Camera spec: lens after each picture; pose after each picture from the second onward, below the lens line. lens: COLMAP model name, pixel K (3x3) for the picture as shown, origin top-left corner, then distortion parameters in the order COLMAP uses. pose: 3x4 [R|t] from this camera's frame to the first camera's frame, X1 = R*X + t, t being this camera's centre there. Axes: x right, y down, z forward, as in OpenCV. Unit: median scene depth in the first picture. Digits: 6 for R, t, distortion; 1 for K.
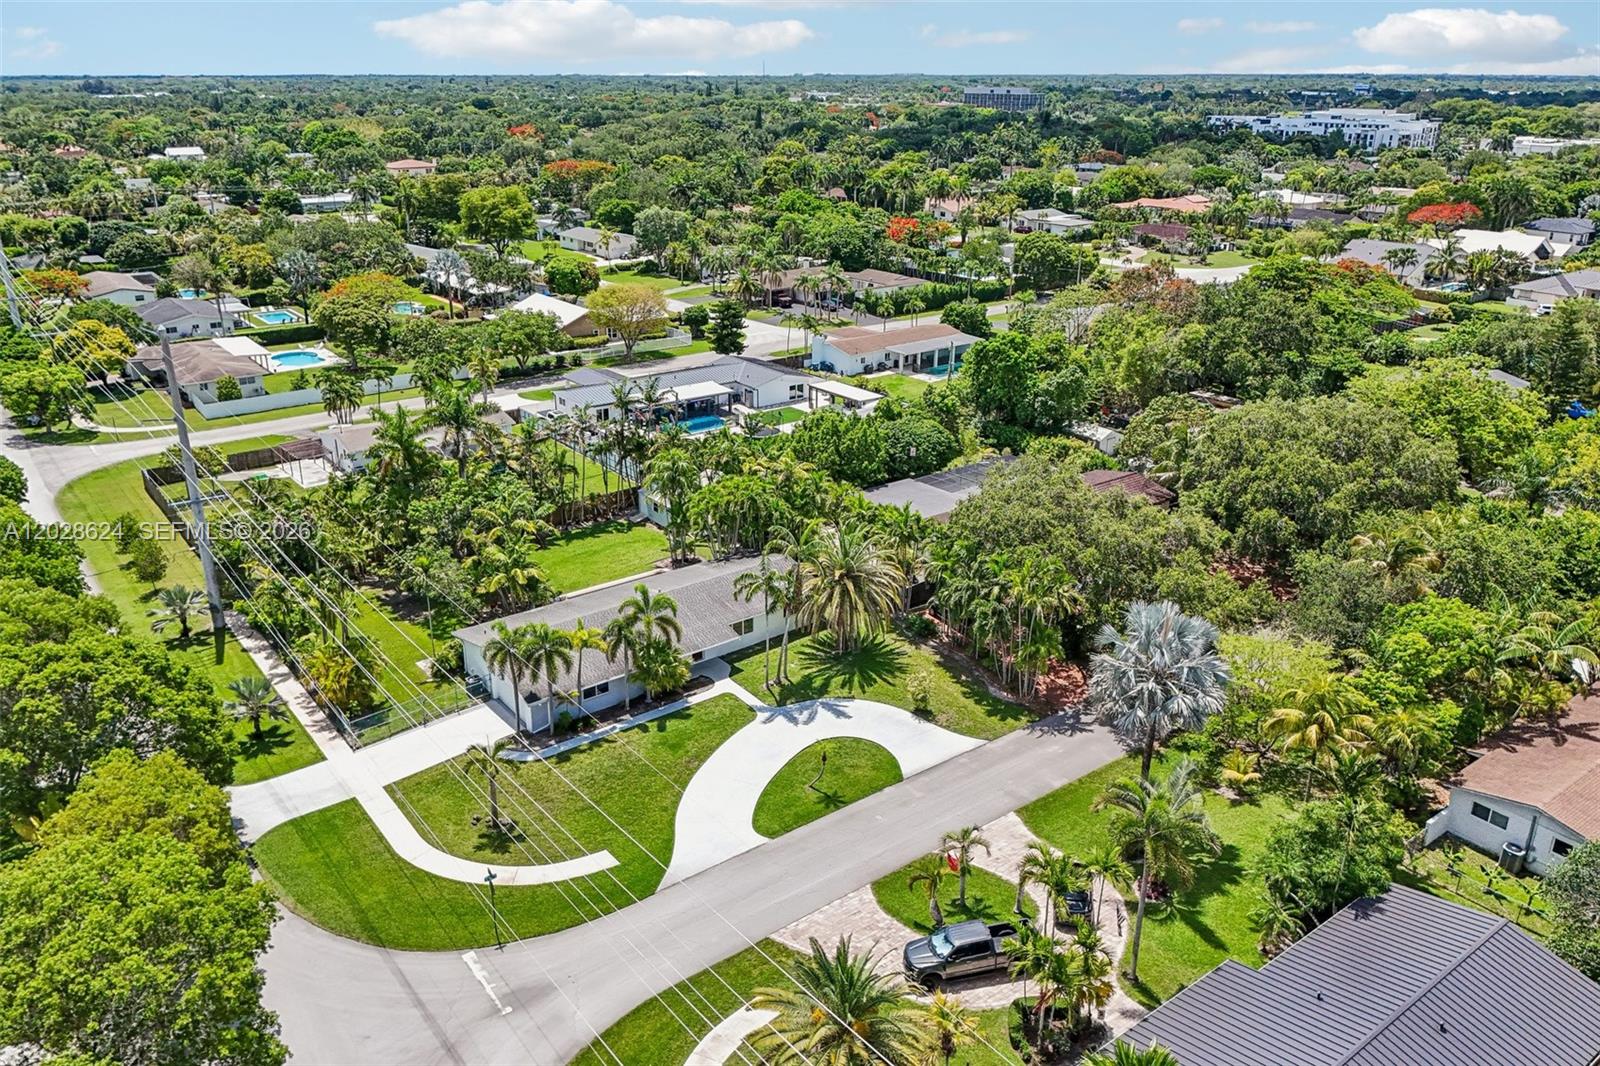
lens RADIAL K [[1185.3, 0, 796.9], [0, 1185.3, 527.8], [0, 0, 1]] dist [0.070020, -0.067311]
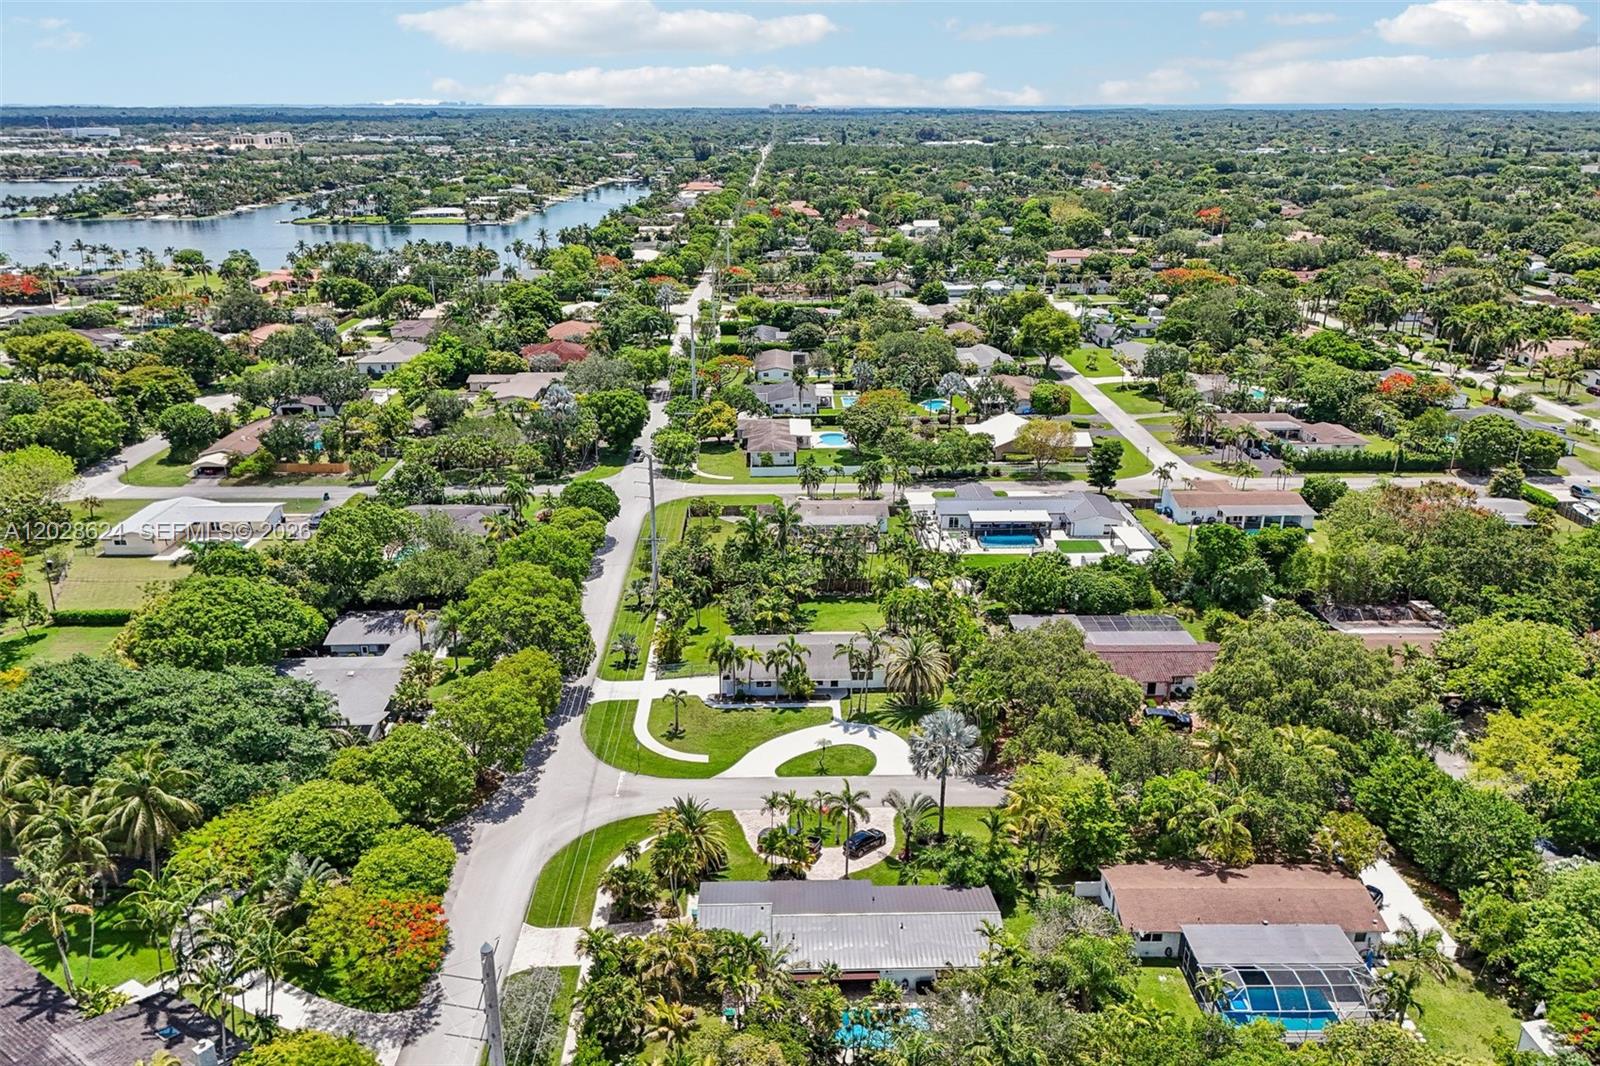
lens RADIAL K [[1185.3, 0, 801.3], [0, 1185.3, 521.6], [0, 0, 1]] dist [0.070020, -0.067311]
pose [[0.812359, 0.196076, -0.549206, 0.859892], [-0.208712, 0.977153, 0.040143, -0.203212], [0.544529, 0.082015, 0.834722, -0.557810]]
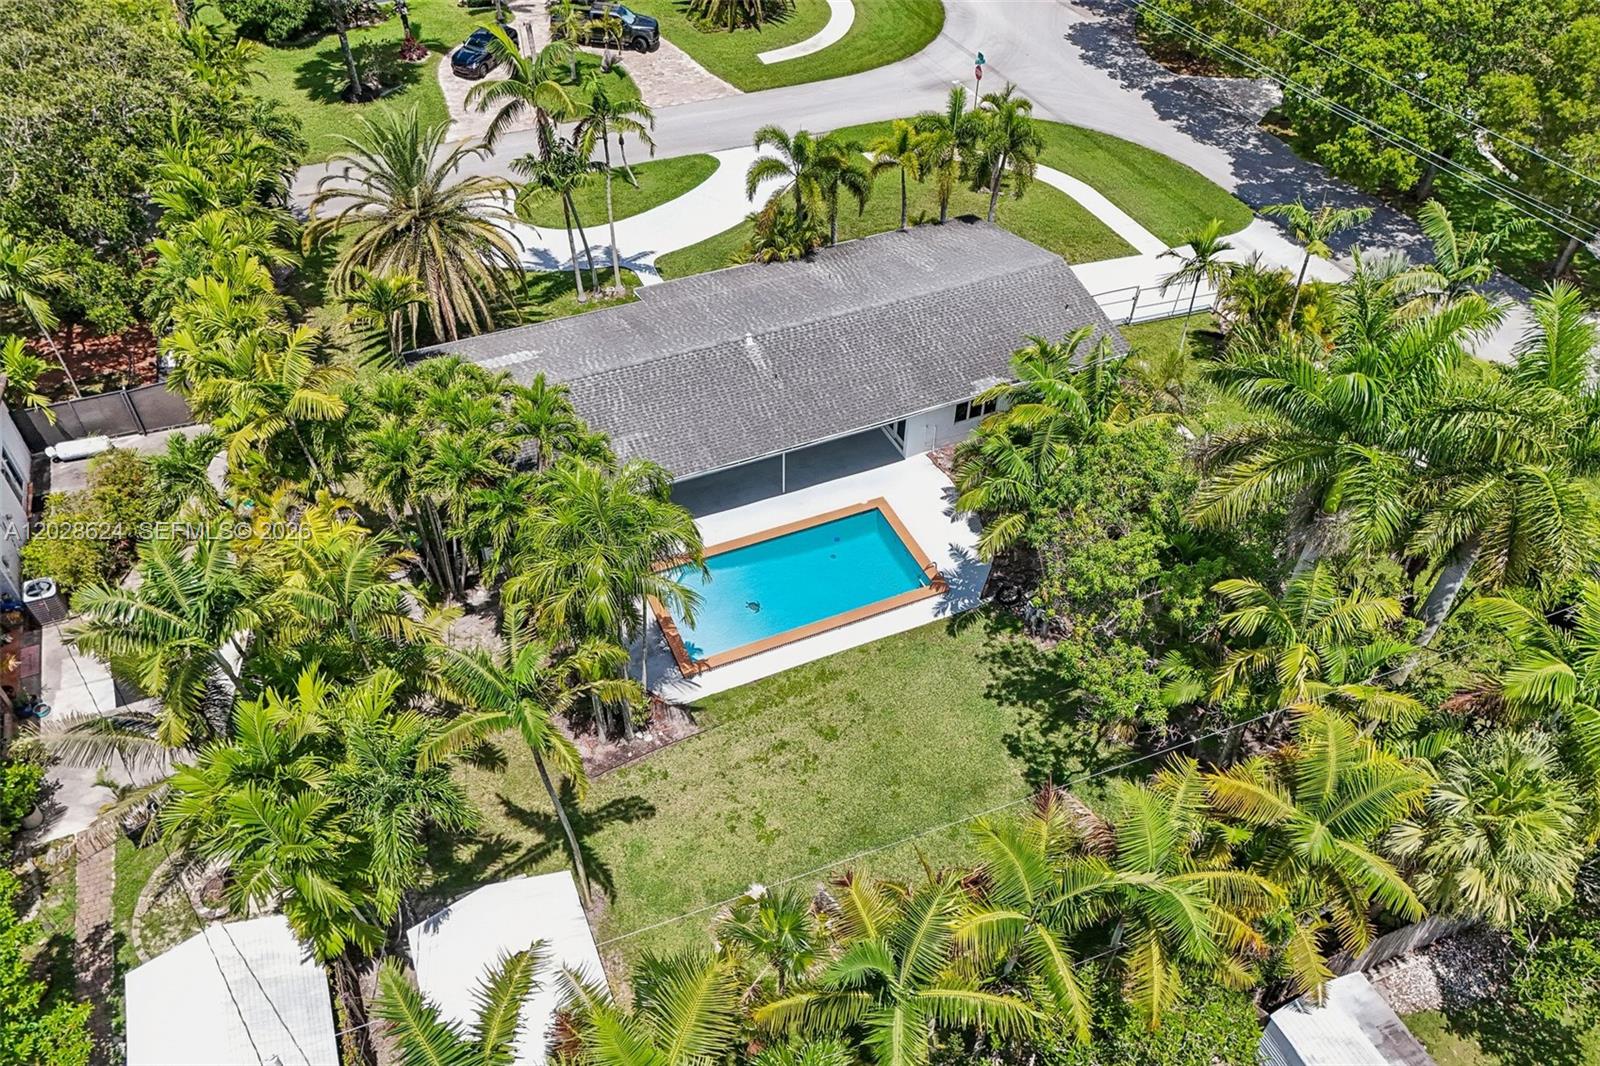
lens RADIAL K [[1185.3, 0, 803.7], [0, 1185.3, 527.4], [0, 0, 1]] dist [0.070020, -0.067311]
pose [[-0.973083, -0.163400, 0.162510, -0.260389], [0.073505, 0.448276, 0.890868, -0.395197], [-0.218417, 0.878834, -0.424199, 1.418736]]
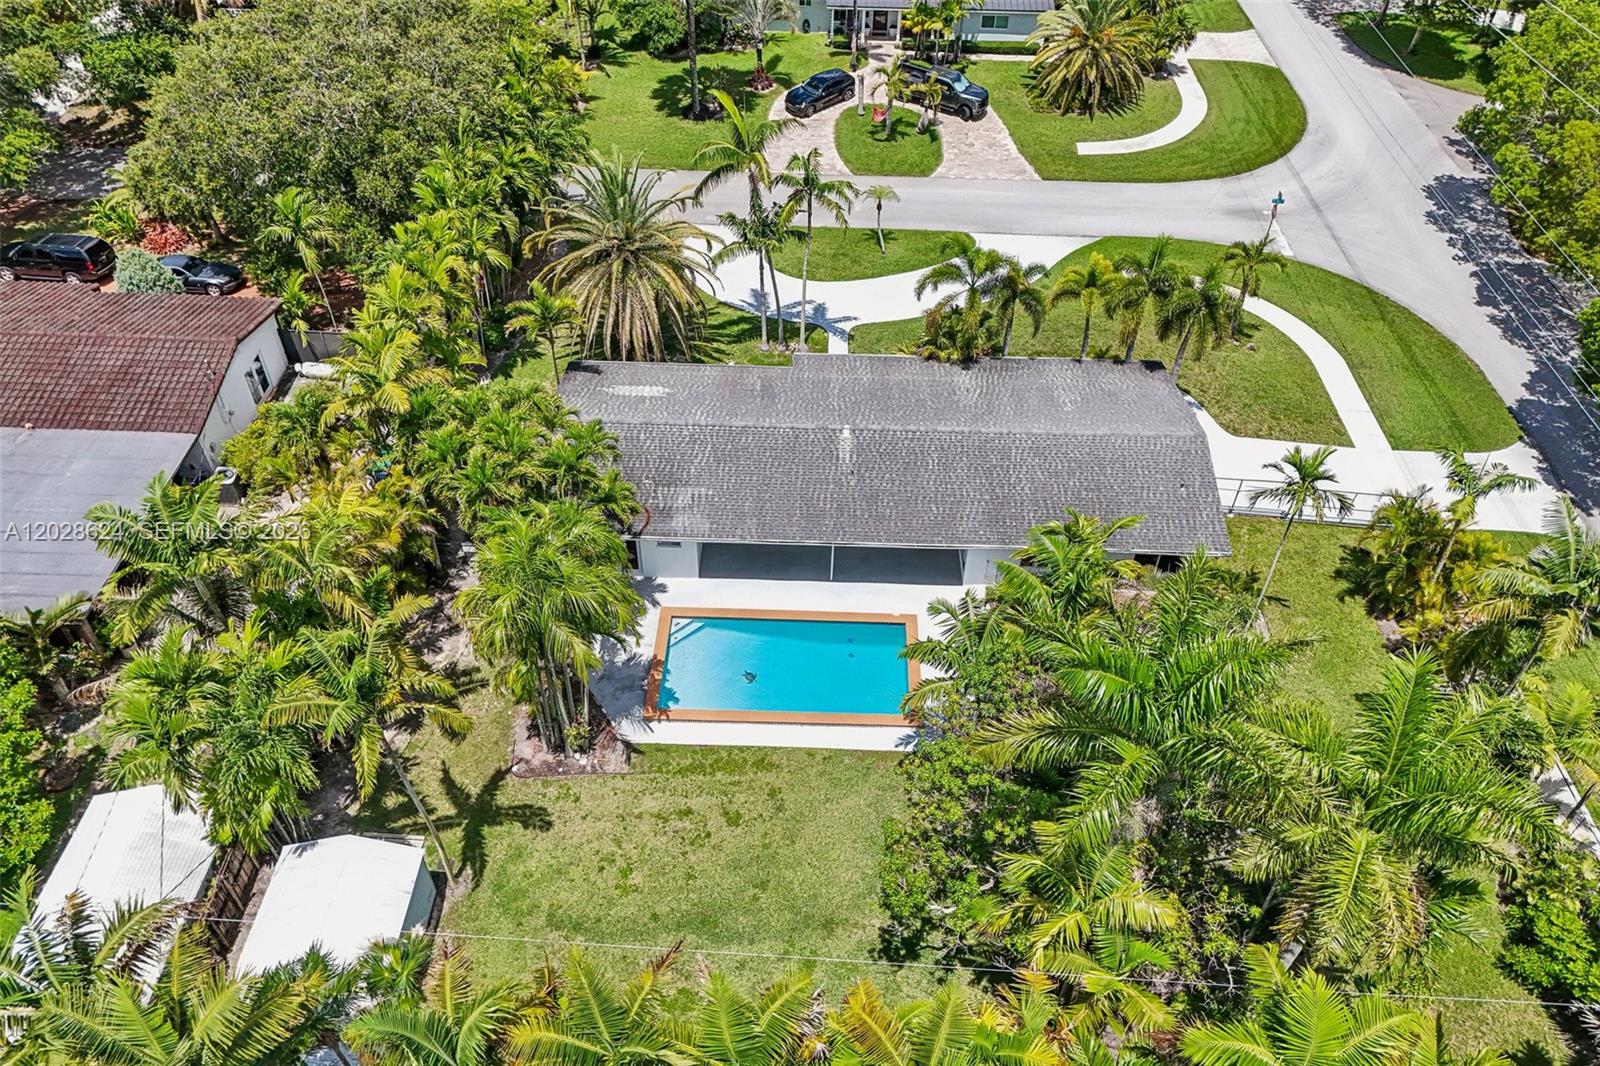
lens RADIAL K [[1185.3, 0, 803.2], [0, 1185.3, 531.0], [0, 0, 1]] dist [0.070020, -0.067311]
pose [[-0.781644, -0.435174, 0.446828, -0.395222], [0.207342, 0.494356, 0.844169, -0.410636], [-0.588253, 0.752486, -0.296181, 1.331387]]
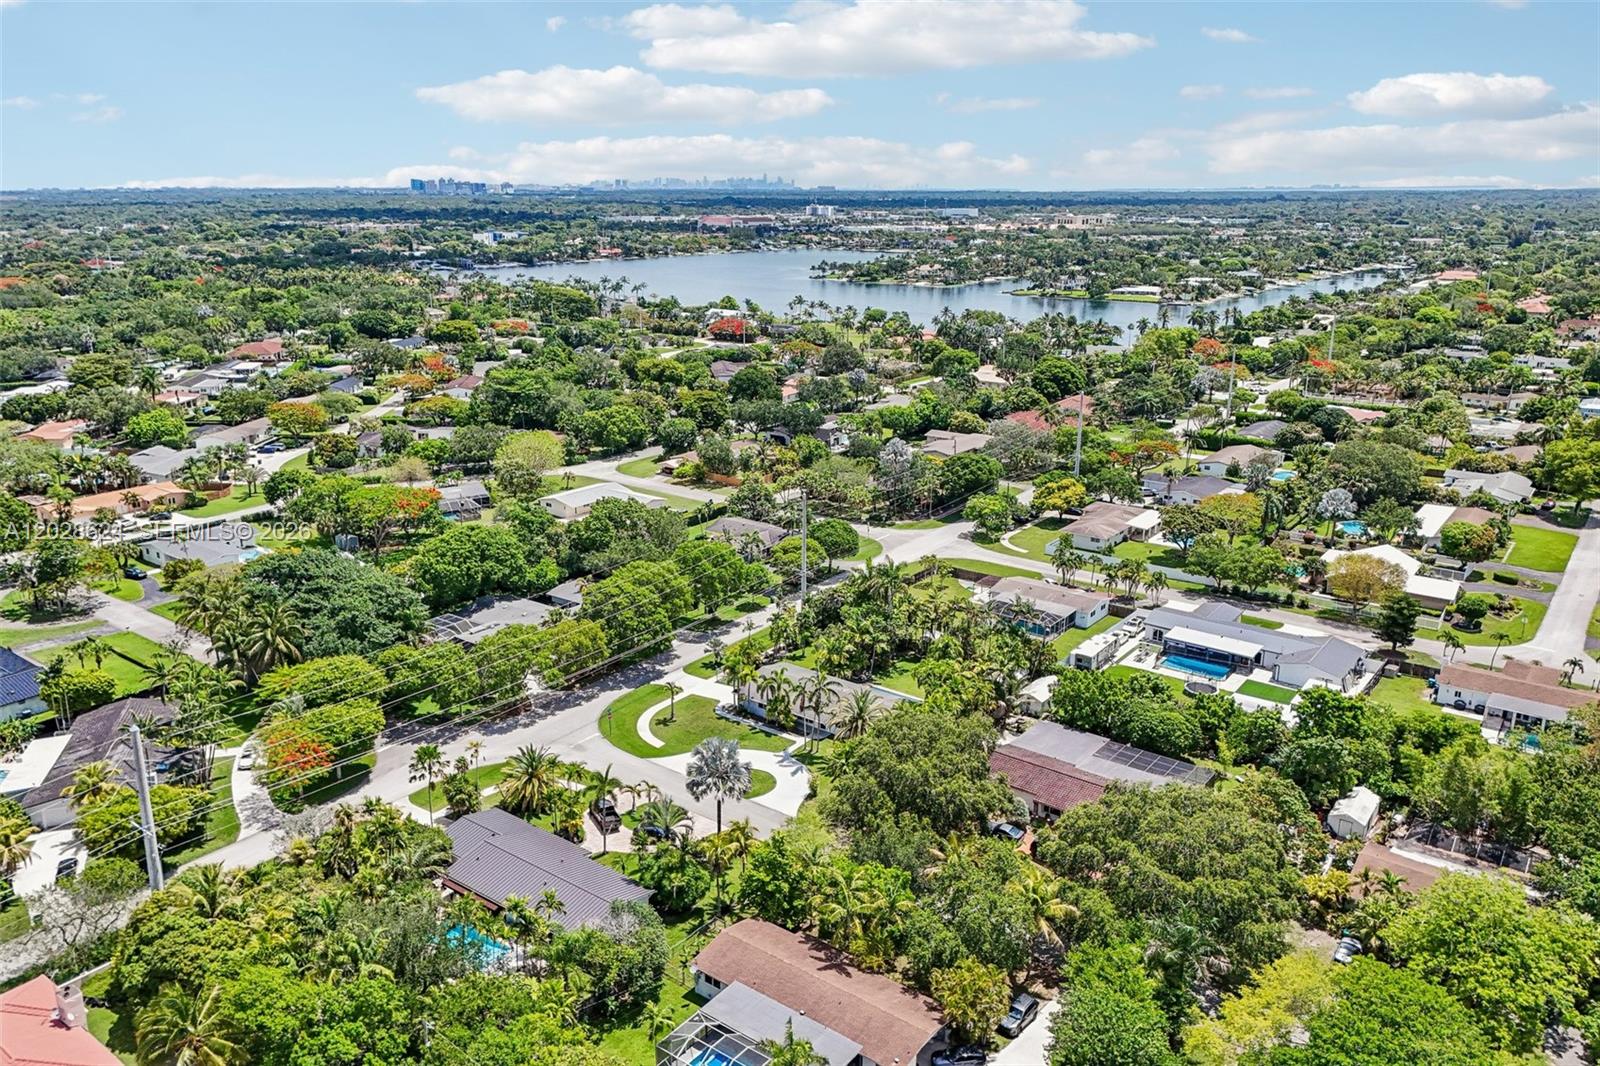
lens RADIAL K [[1185.3, 0, 791.5], [0, 1185.3, 528.9], [0, 0, 1]] dist [0.070020, -0.067311]
pose [[0.265144, 0.272773, -0.924821, 1.673373], [-0.345654, 0.922290, 0.172928, -0.524201], [0.900123, 0.273818, 0.338825, 0.255856]]
